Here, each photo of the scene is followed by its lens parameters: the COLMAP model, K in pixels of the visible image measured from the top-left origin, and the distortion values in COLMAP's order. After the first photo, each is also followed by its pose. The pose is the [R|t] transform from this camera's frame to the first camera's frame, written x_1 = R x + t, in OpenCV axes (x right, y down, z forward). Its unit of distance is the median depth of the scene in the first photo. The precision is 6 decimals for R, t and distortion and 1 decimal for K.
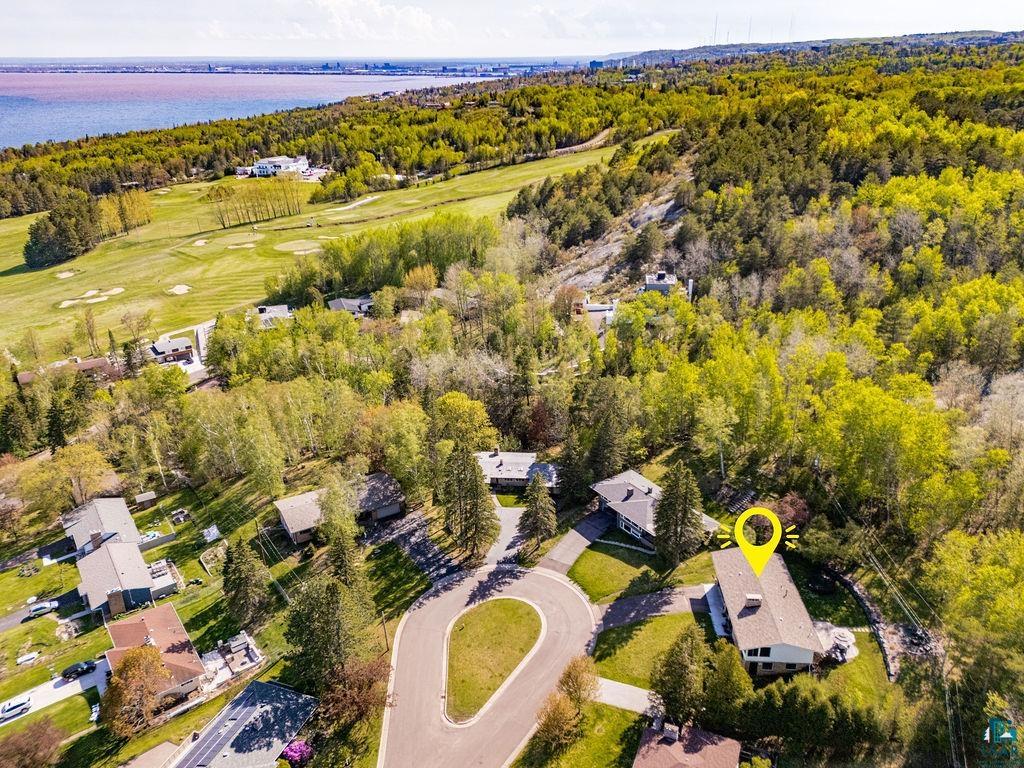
lens RADIAL K [[760.2, 0, 524.3], [0, 760.2, 454.7], [0, 0, 1]] dist [0.073858, -0.059615]
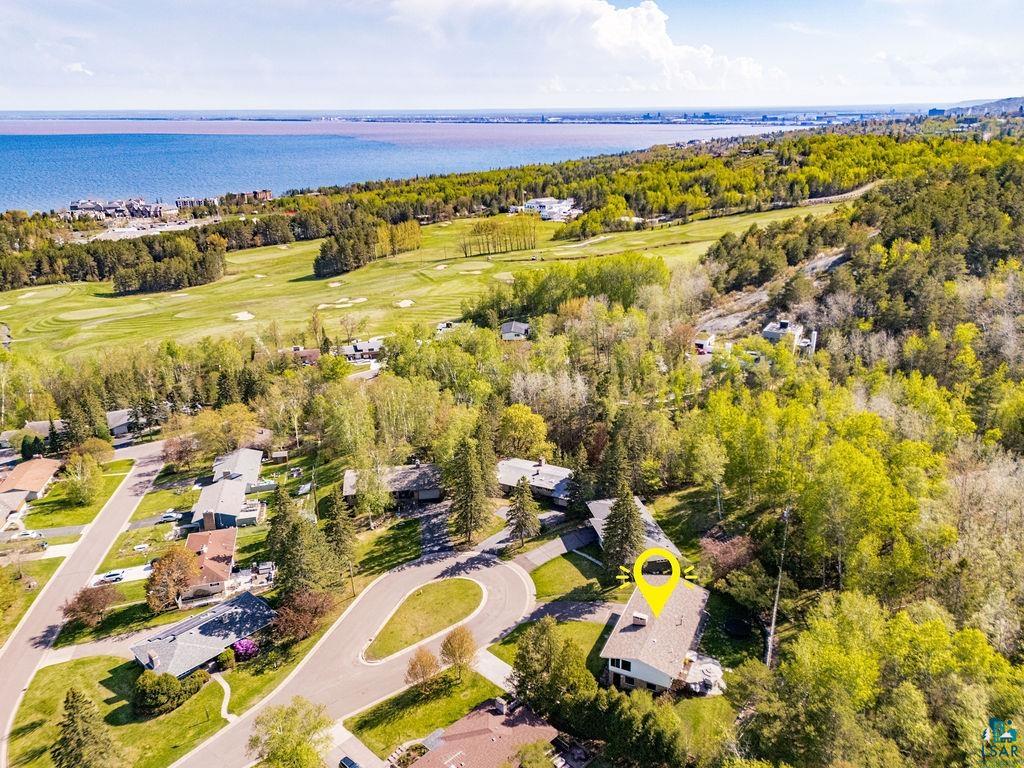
lens RADIAL K [[760.2, 0, 514.1], [0, 760.2, 460.3], [0, 0, 1]] dist [0.073858, -0.059615]
pose [[0.922988, 0.161808, -0.349158, 0.167170], [-0.177615, 0.984007, -0.013507, 0.007780], [0.341388, 0.074483, 0.936967, -0.016782]]
